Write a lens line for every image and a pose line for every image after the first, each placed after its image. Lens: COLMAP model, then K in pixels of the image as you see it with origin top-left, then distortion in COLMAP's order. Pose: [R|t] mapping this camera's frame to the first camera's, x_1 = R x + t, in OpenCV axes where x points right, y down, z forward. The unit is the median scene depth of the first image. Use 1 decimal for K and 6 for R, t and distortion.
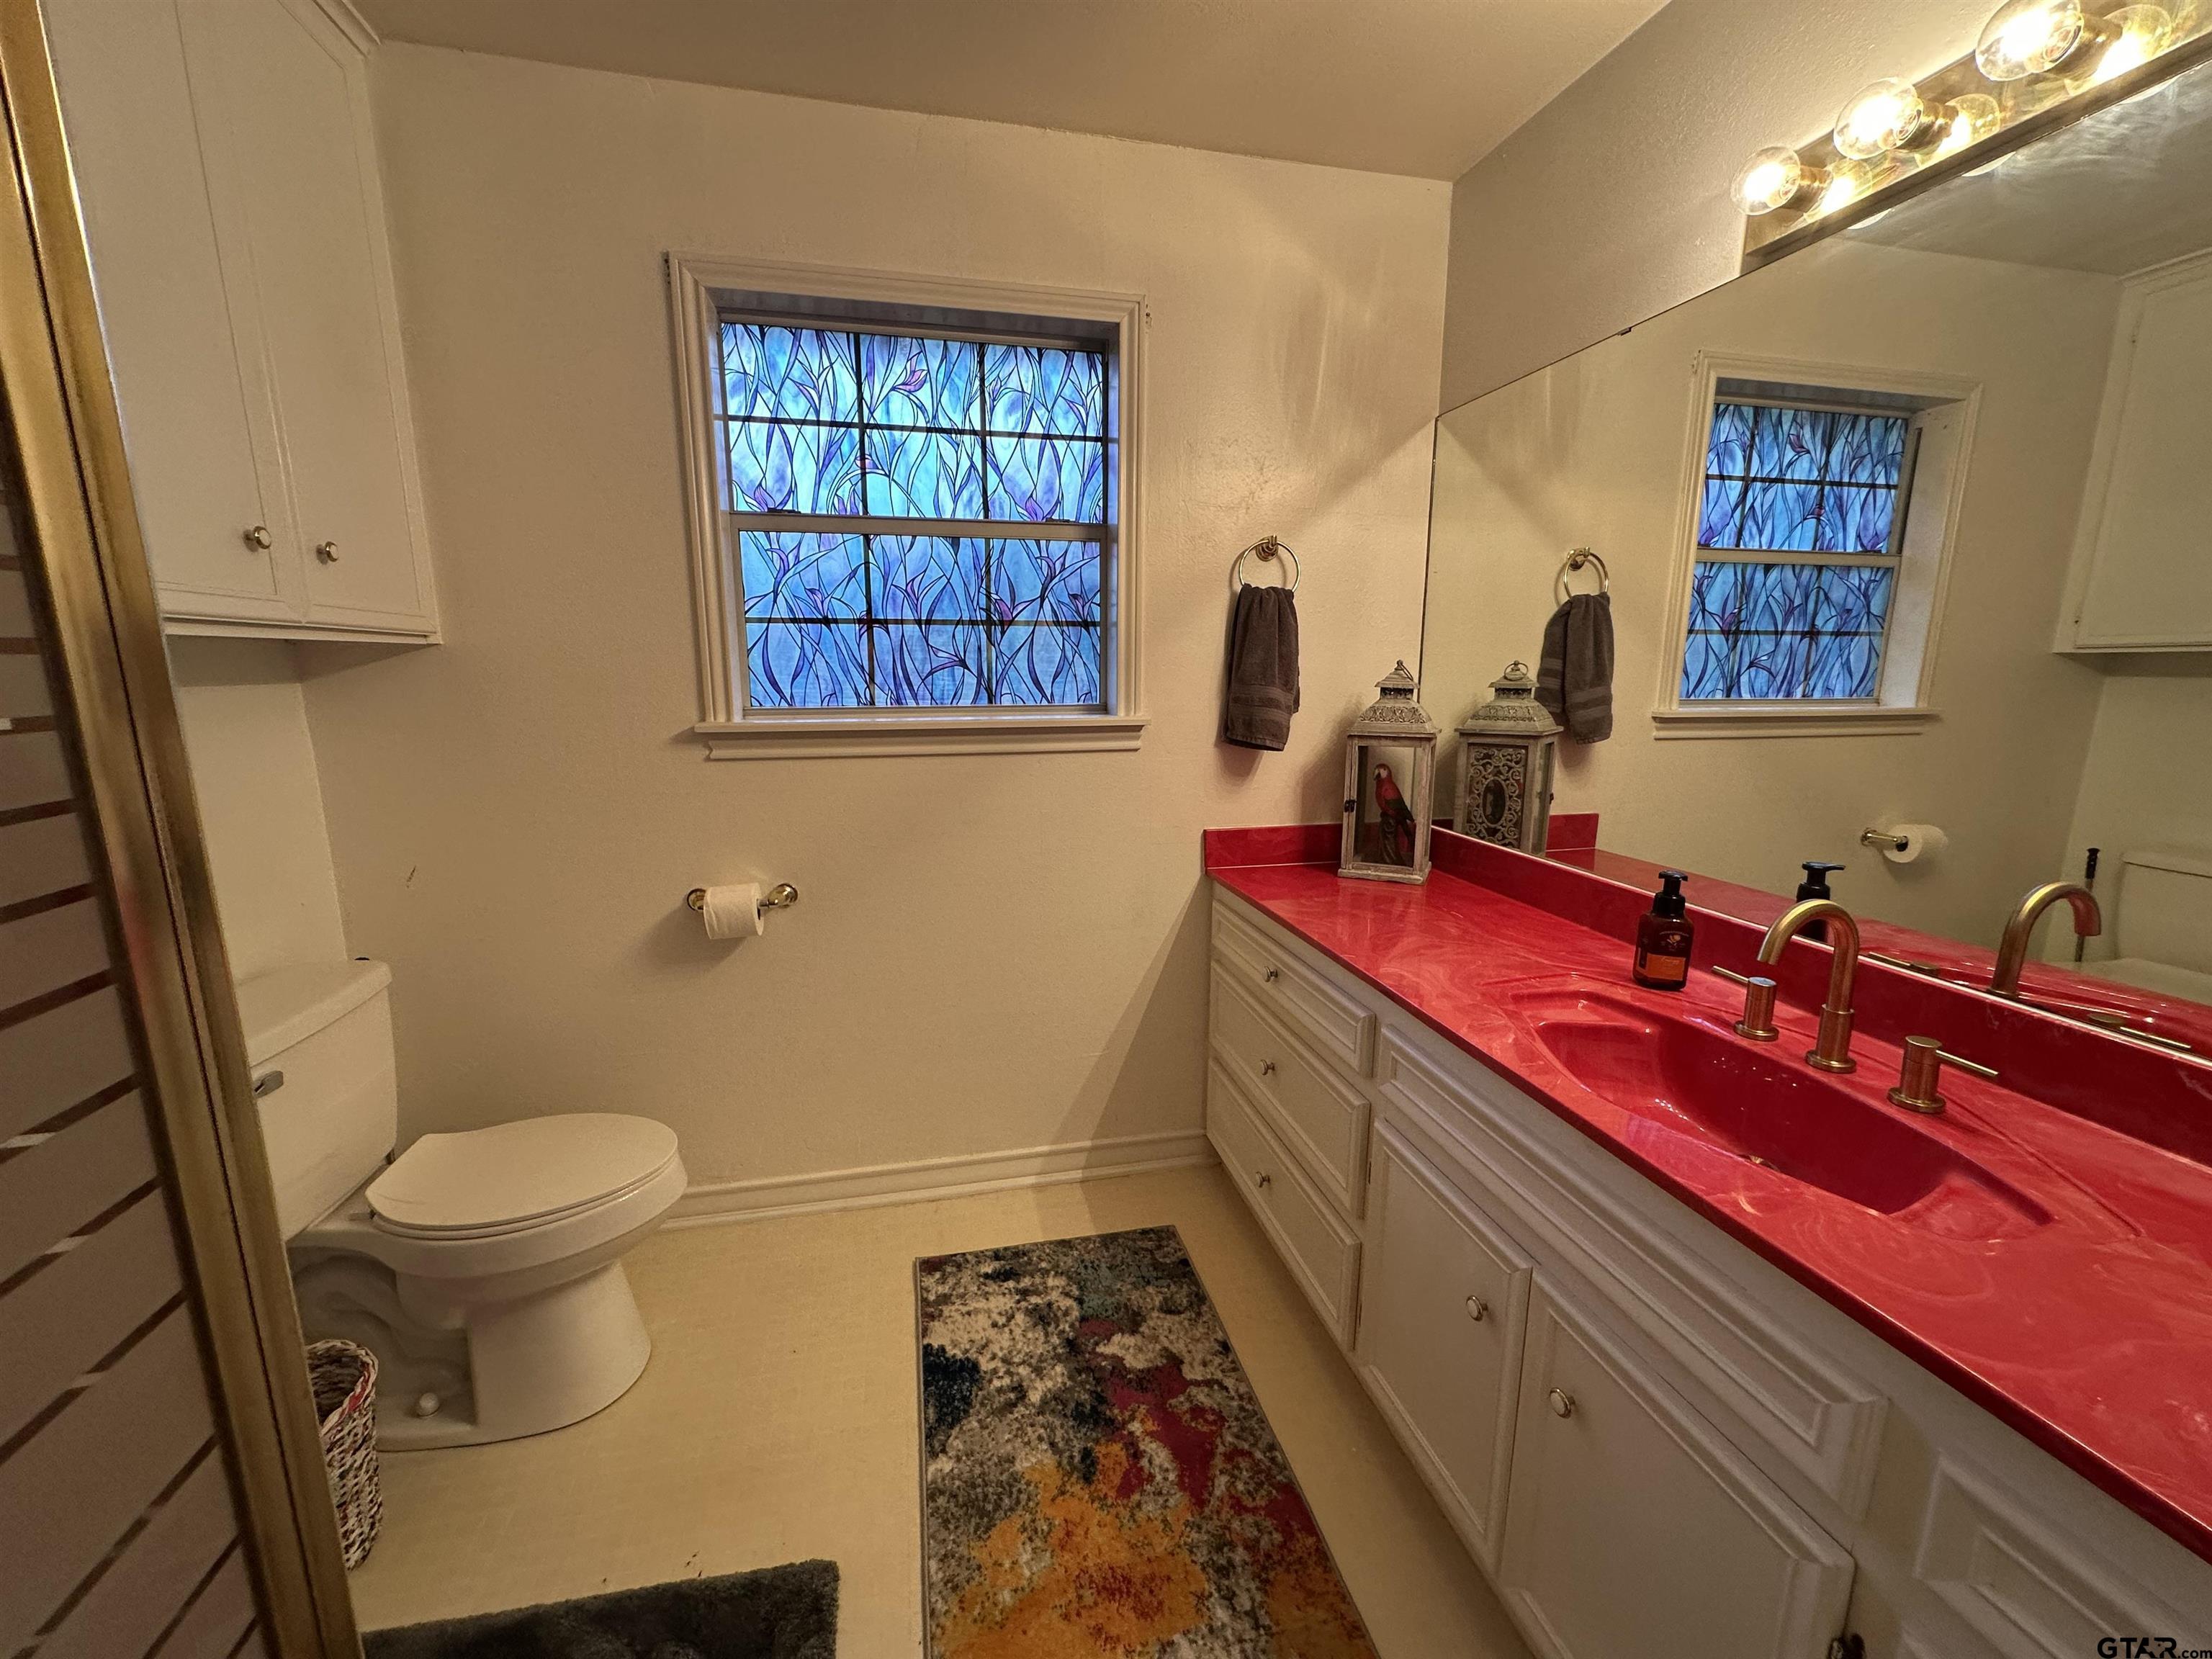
lens RADIAL K [[879.5, 0, 1103.2], [0, 879.5, 821.9], [0, 0, 1]] dist [-0.002768, 0.000551]
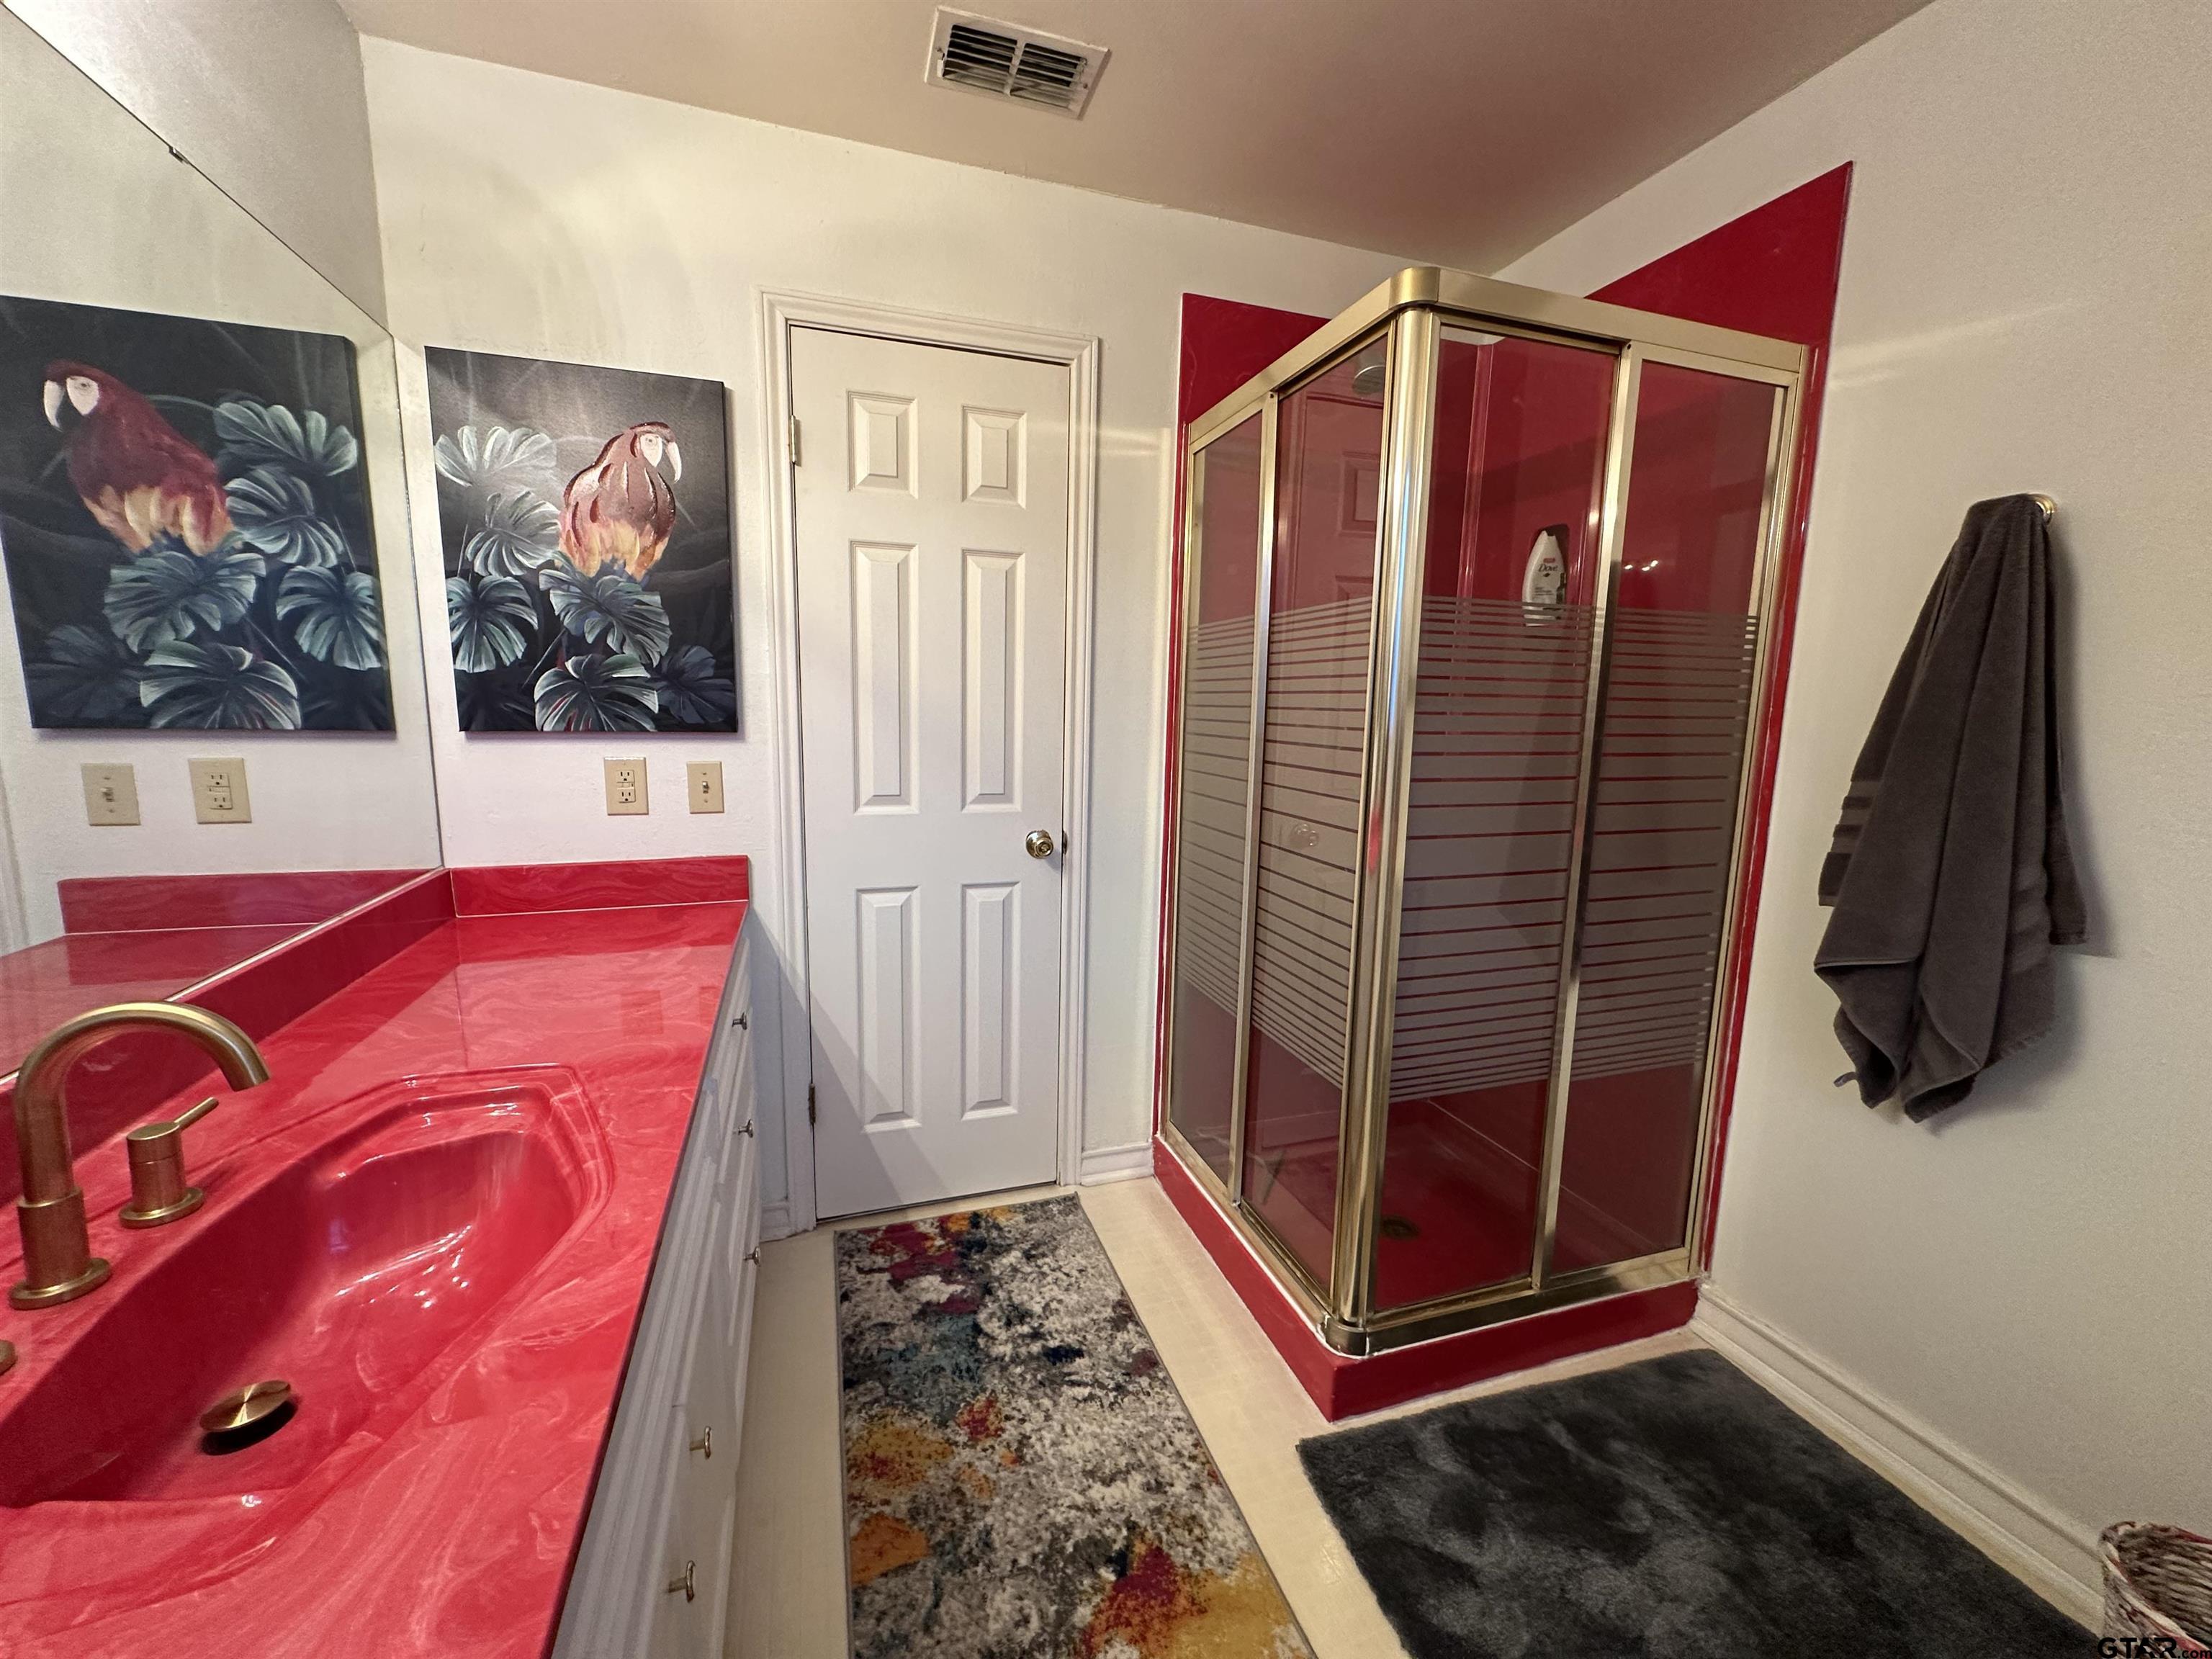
lens RADIAL K [[879.5, 0, 1112.1], [0, 879.5, 829.0], [0, 0, 1]] dist [-0.002768, 0.000551]
pose [[-0.995016, -0.009265, -0.099286, -0.071020], [-0.041195, 0.944931, 0.324668, -0.289285], [0.090810, 0.327140, -0.940603, 1.692735]]
